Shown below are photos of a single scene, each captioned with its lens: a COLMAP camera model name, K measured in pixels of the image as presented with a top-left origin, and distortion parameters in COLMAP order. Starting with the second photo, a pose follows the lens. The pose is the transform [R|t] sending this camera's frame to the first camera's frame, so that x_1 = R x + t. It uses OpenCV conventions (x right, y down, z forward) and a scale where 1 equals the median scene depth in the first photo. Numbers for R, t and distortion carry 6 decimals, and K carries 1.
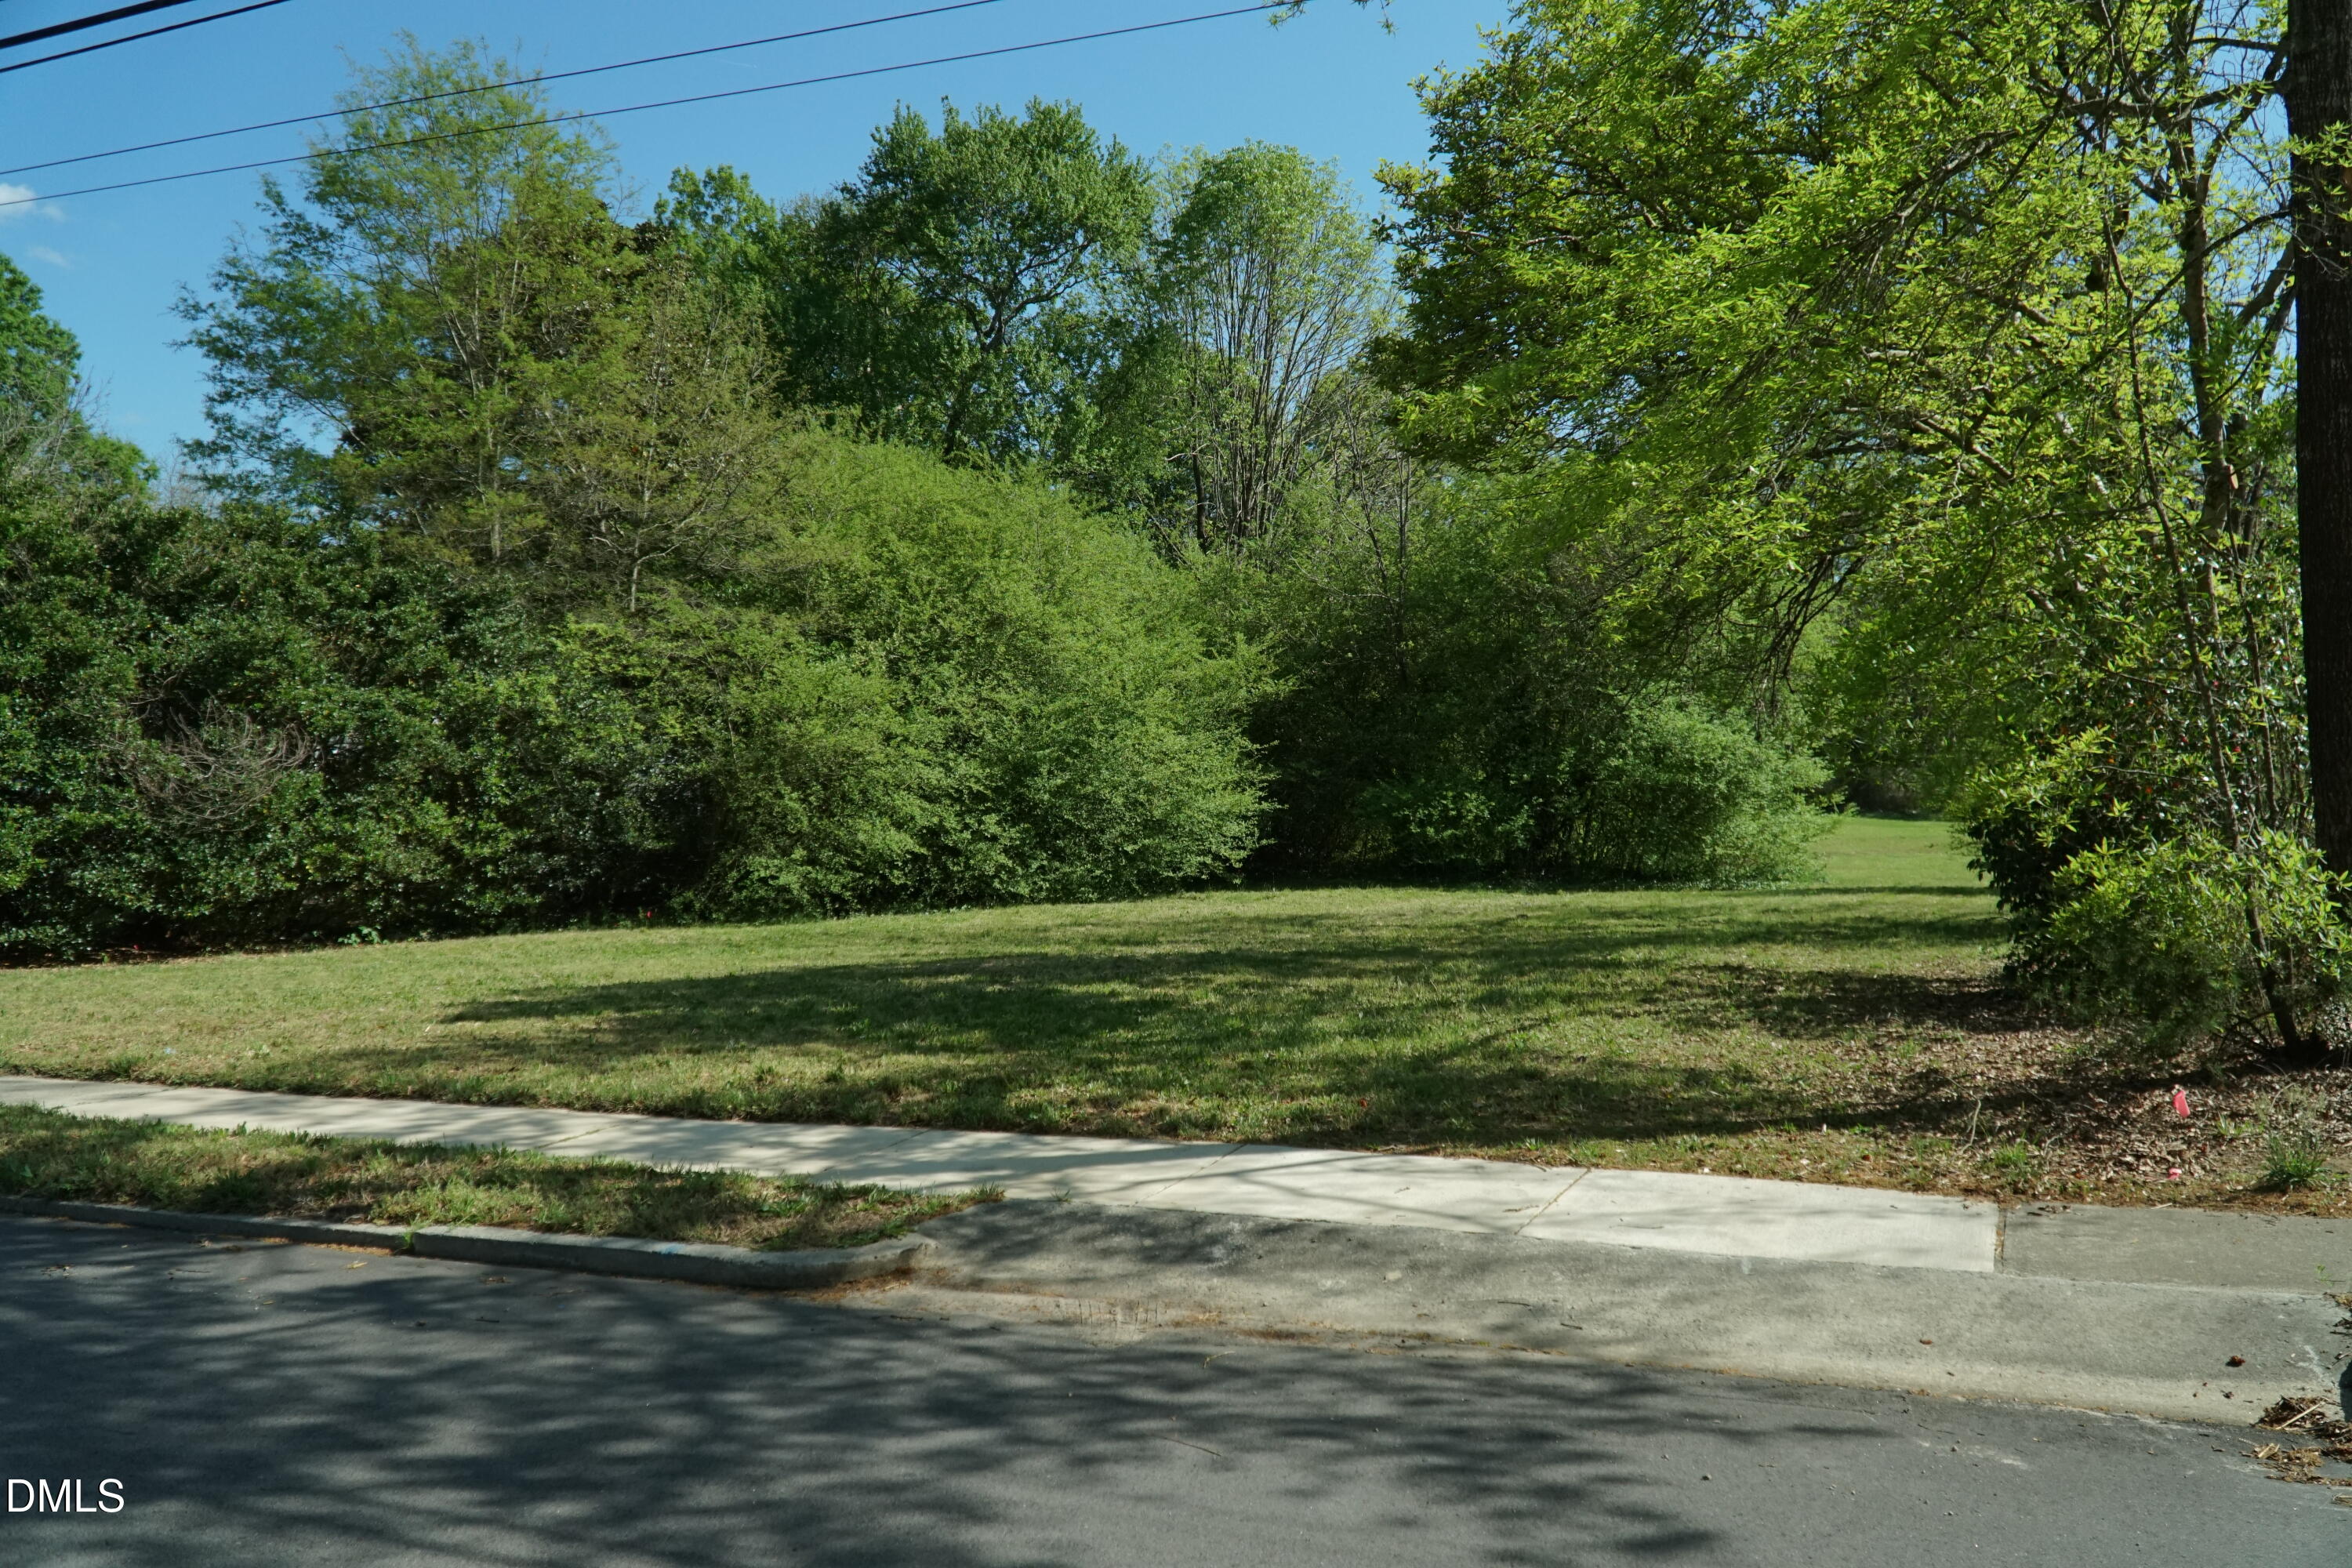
lens RADIAL K [[1980.3, 0, 1146.9], [0, 1980.3, 775.5], [0, 0, 1]] dist [0.106649, -0.182831]
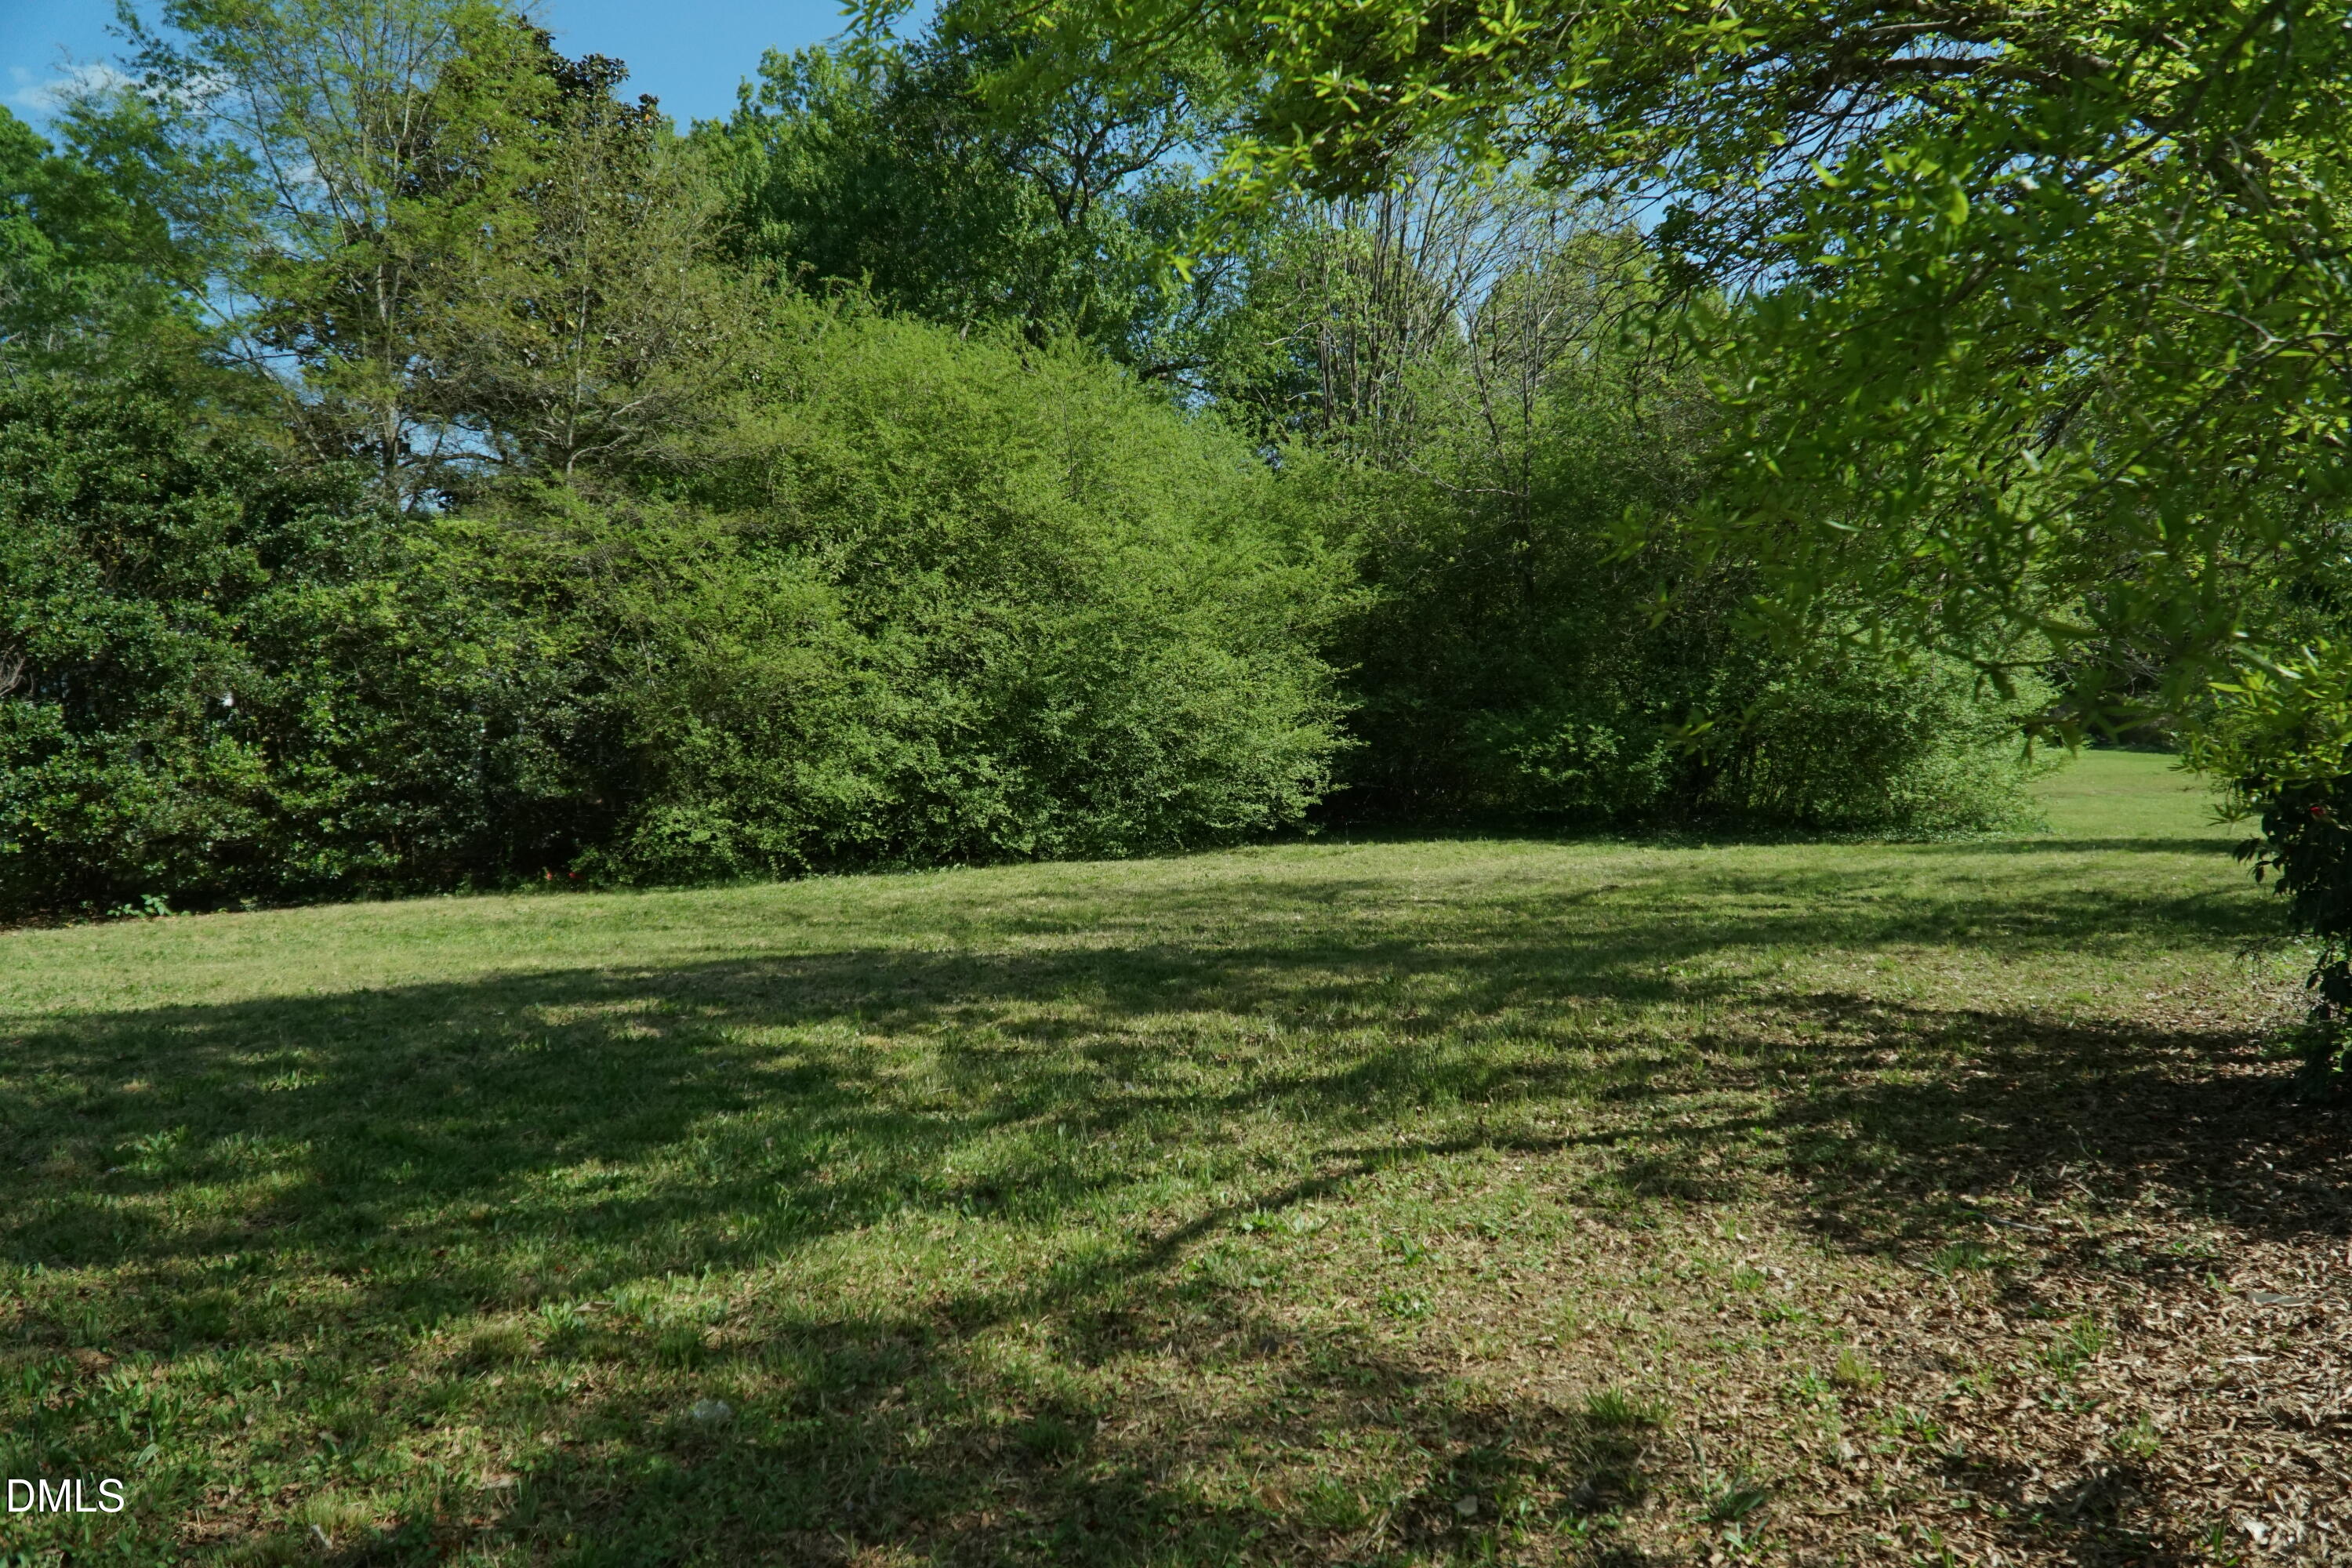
lens RADIAL K [[1939.6, 0, 1174.1], [0, 1939.6, 772.2], [0, 0, 1]] dist [0.126874, -0.212493]
pose [[0.994623, -0.002415, -0.103534, 0.085902], [0.005640, 0.999508, 0.030870, 0.002758], [0.103408, -0.031288, 0.994147, 0.210685]]
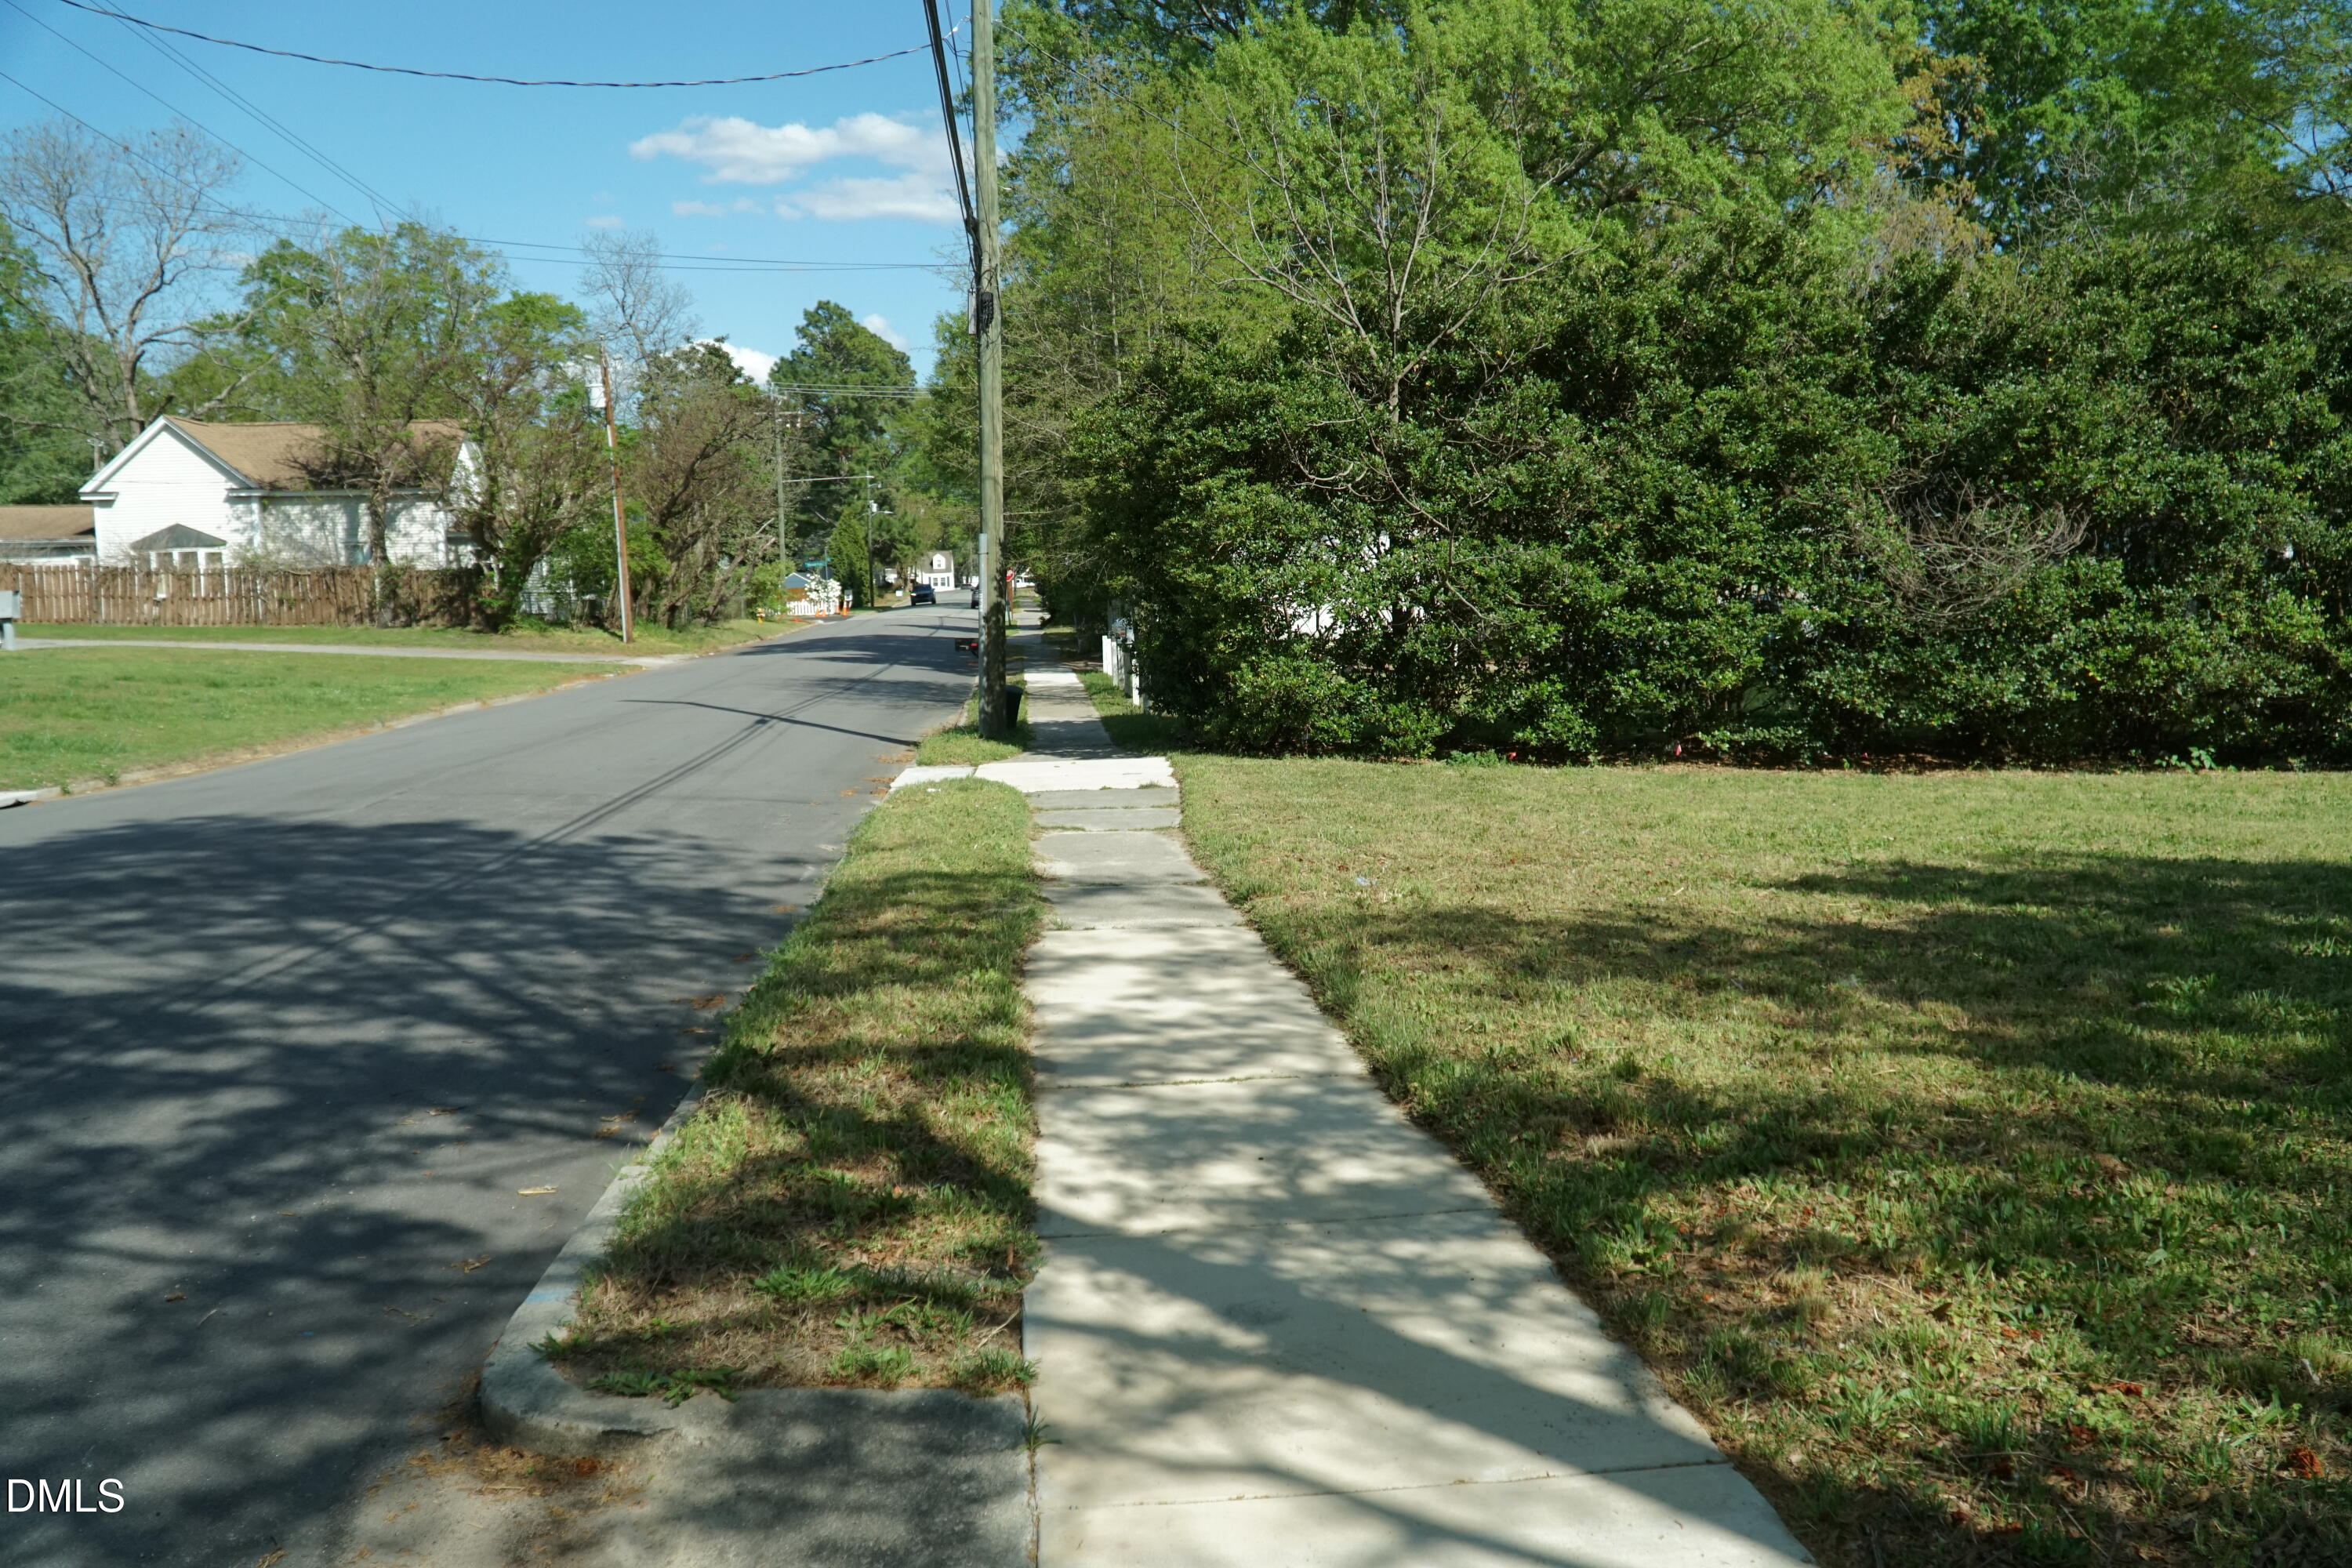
lens RADIAL K [[1980.3, 0, 1146.9], [0, 1980.3, 775.5], [0, 0, 1]] dist [0.106649, -0.182831]
pose [[0.483617, 0.078945, -0.871713, 0.098601], [0.013921, 0.995105, 0.097843, 0.000157], [0.875169, -0.059454, 0.480150, 0.193219]]
